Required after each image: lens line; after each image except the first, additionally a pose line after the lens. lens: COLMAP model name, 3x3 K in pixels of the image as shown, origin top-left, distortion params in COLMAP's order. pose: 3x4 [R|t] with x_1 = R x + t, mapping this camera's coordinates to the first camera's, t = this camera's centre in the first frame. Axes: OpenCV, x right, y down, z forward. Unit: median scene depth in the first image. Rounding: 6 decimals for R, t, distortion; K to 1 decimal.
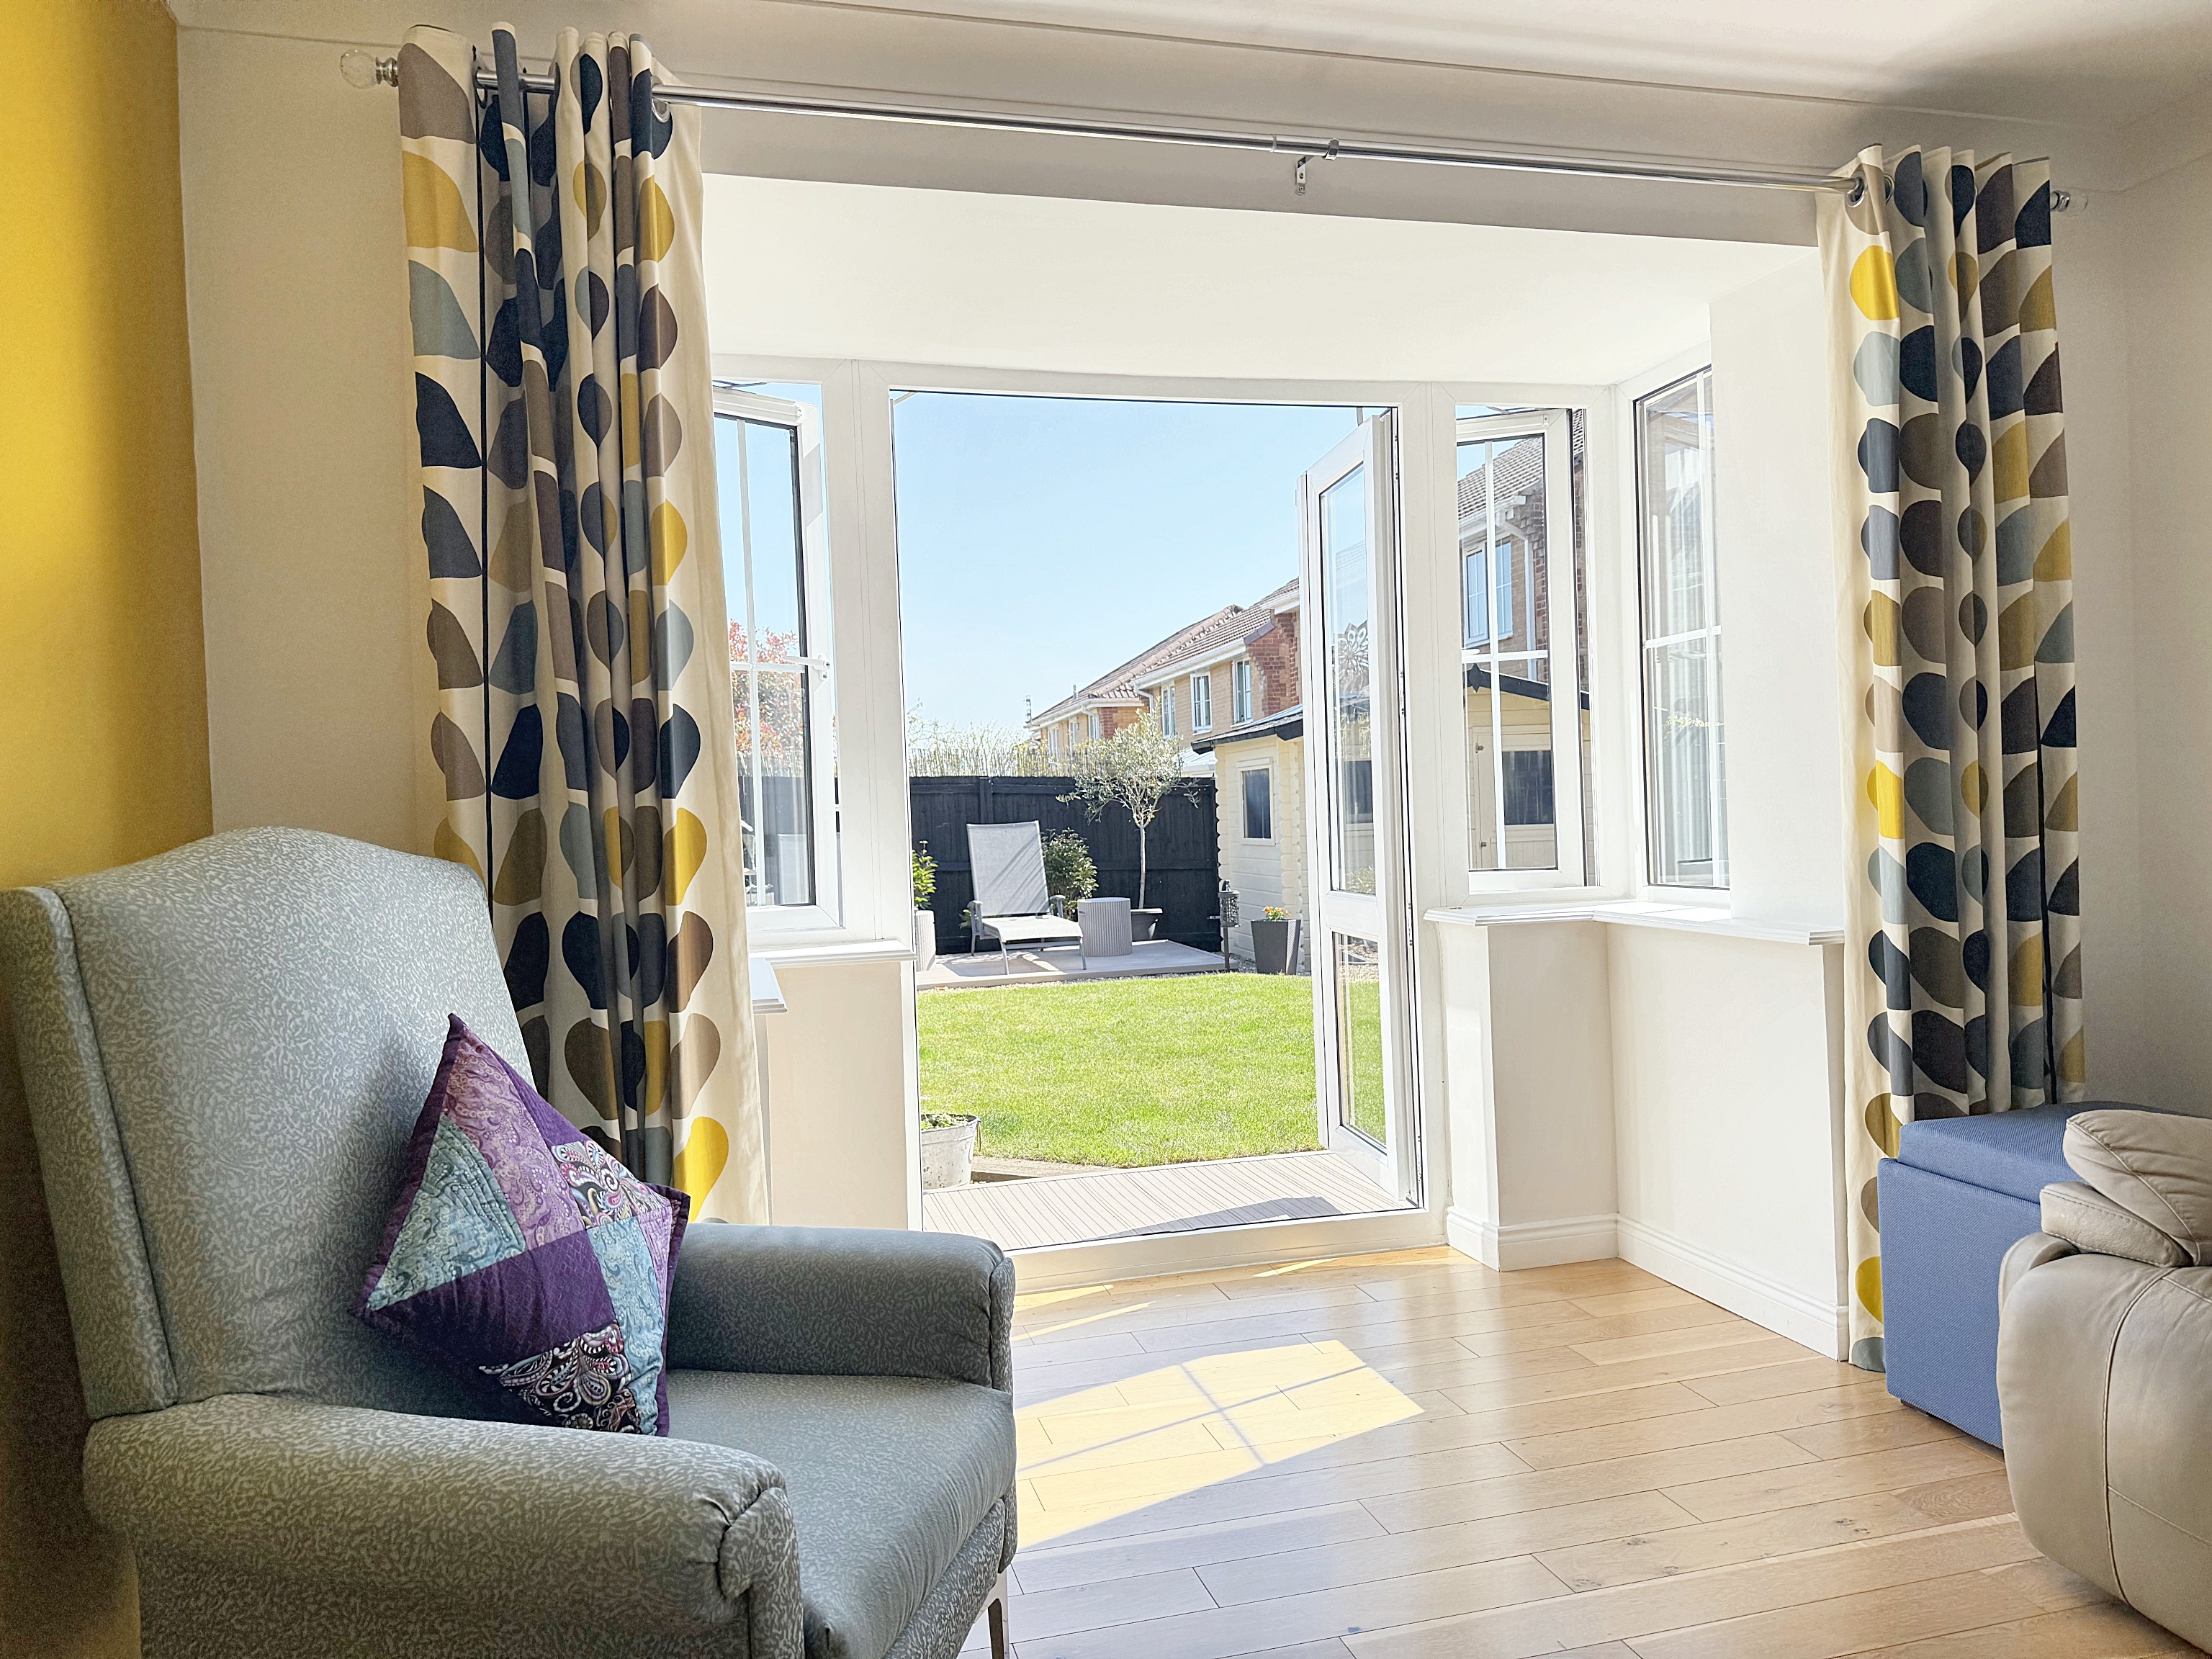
lens RADIAL K [[1542.8, 0, 1103.8], [0, 1542.8, 837.4], [0, 0, 1]] dist [-0.037569, -0.005195]
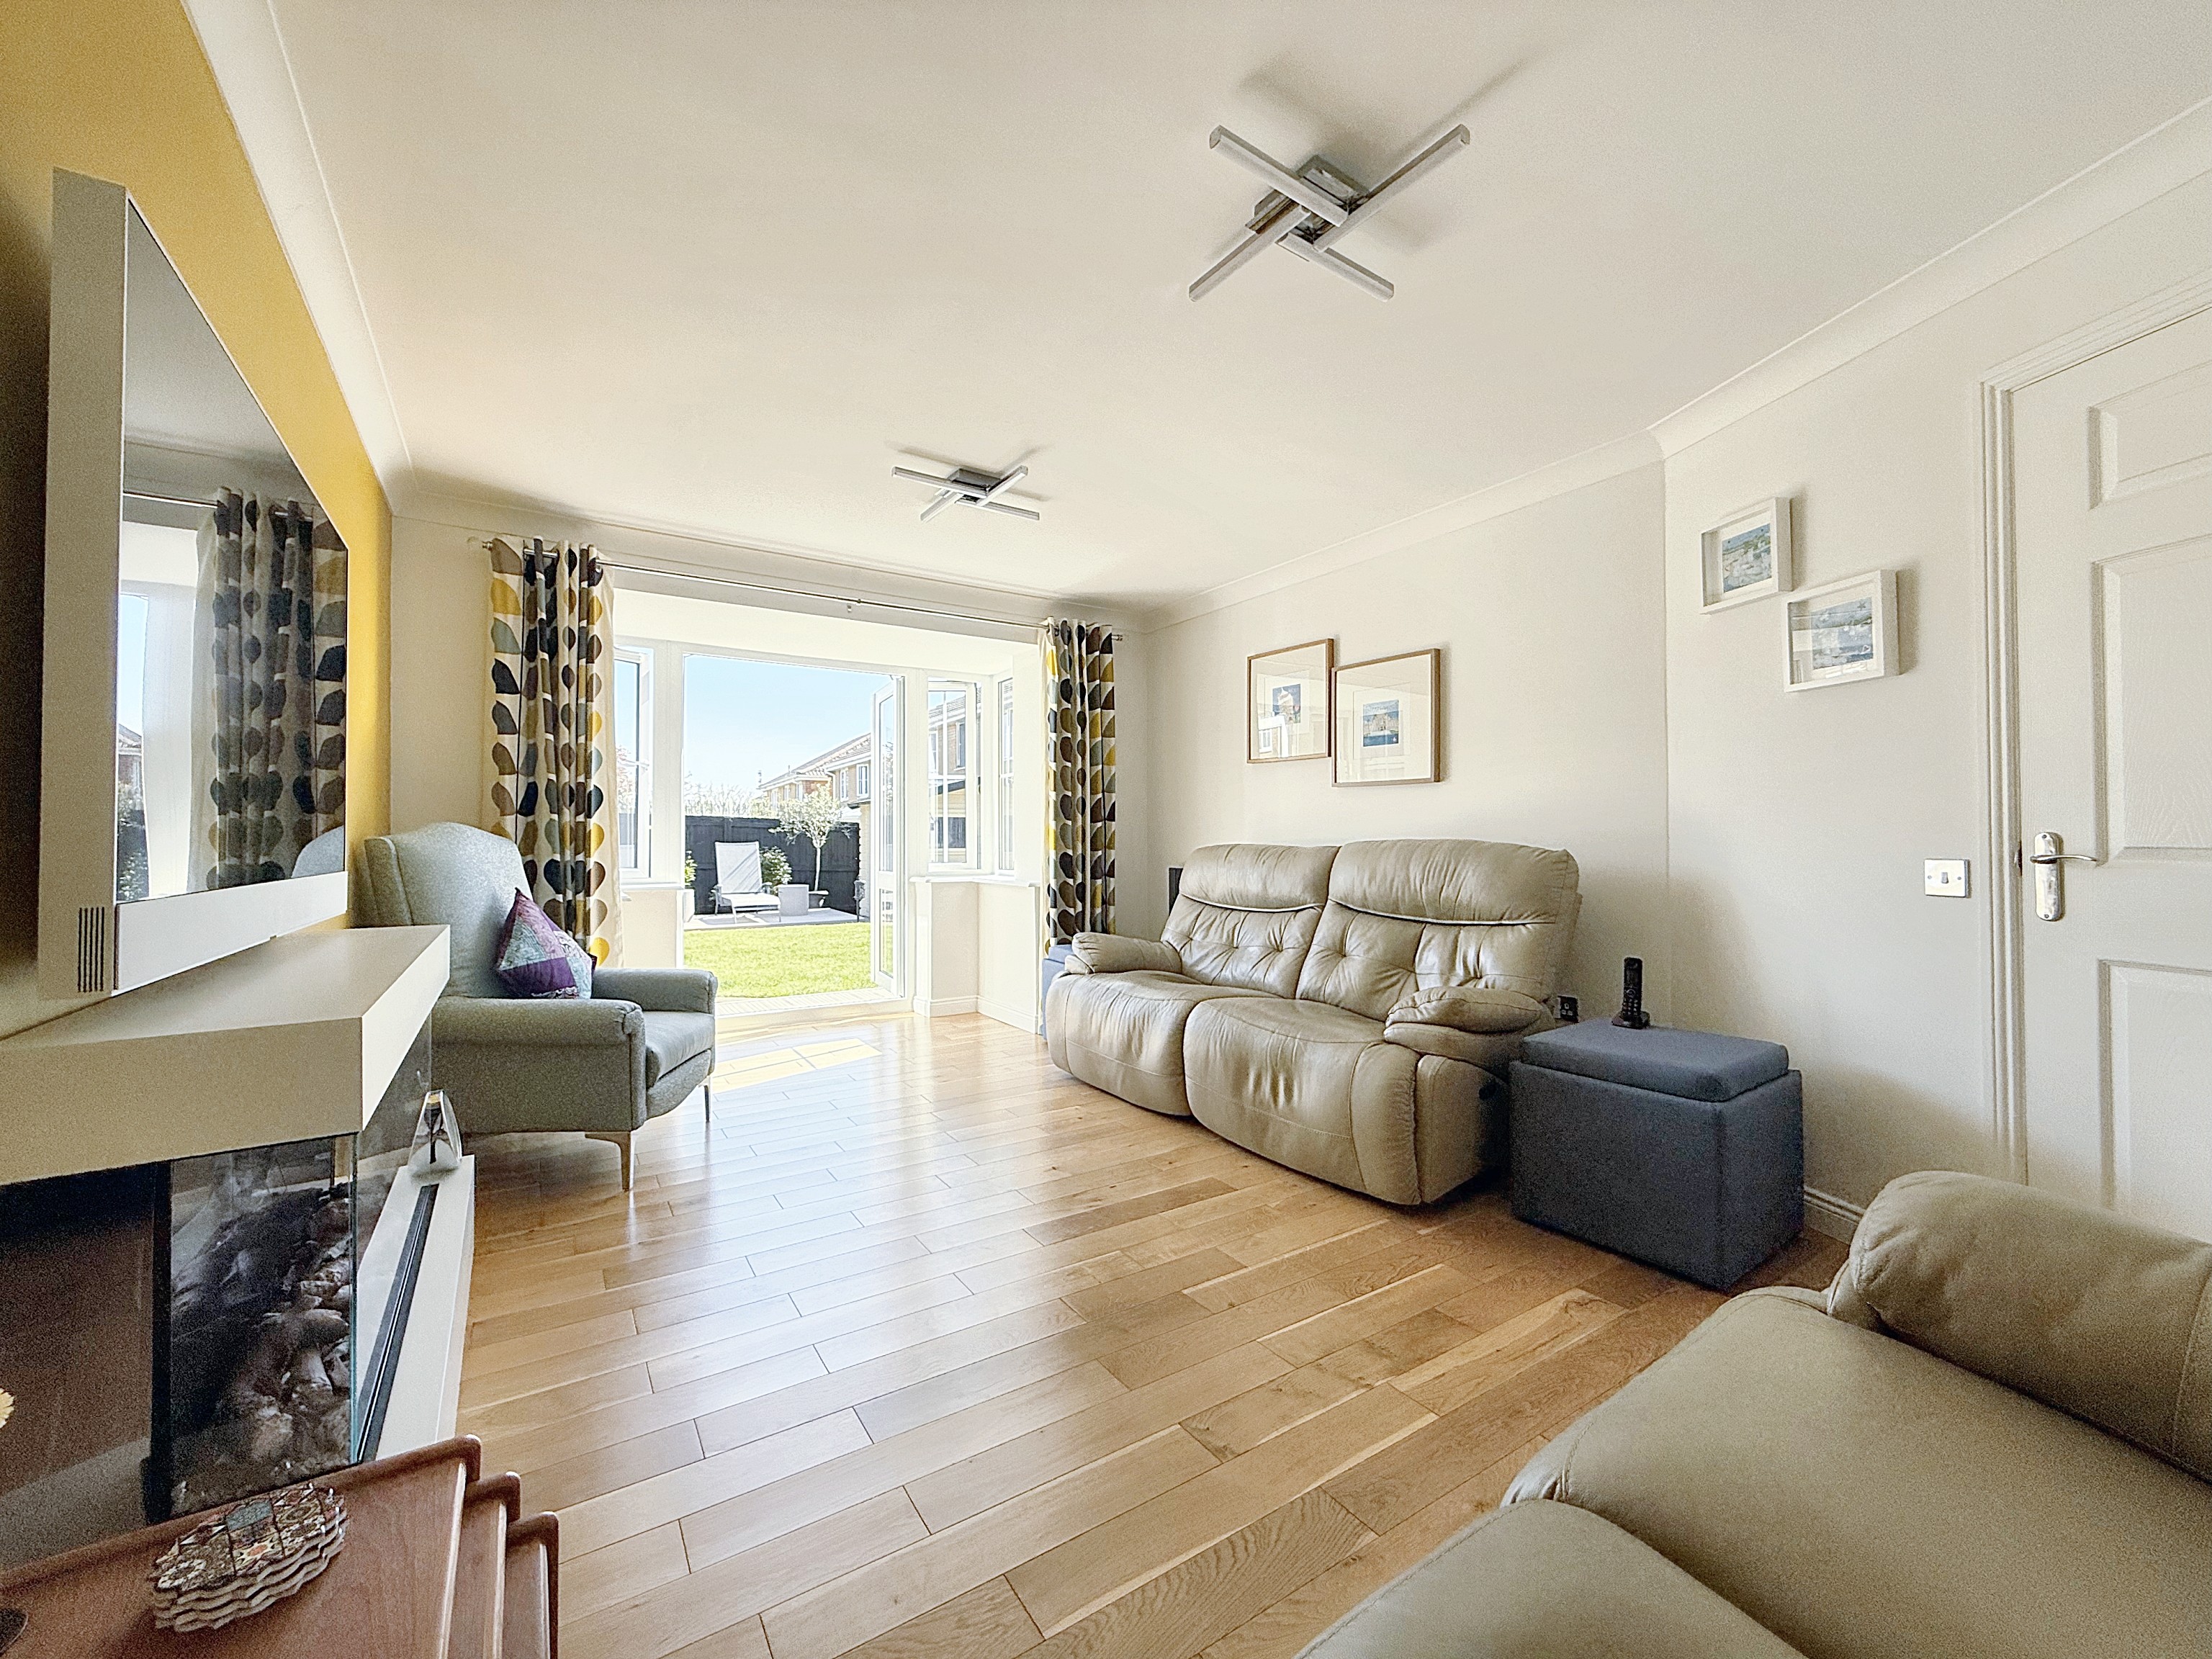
lens RADIAL K [[885.8, 0, 1108.0], [0, 885.8, 831.0], [0, 0, 1]] dist [-0.003318, -0.000256]
pose [[0.946862, 0.038194, 0.319365, 0.072525], [-0.027078, 0.998865, -0.039174, 0.027637], [-0.320499, 0.028445, 0.946822, -0.656754]]
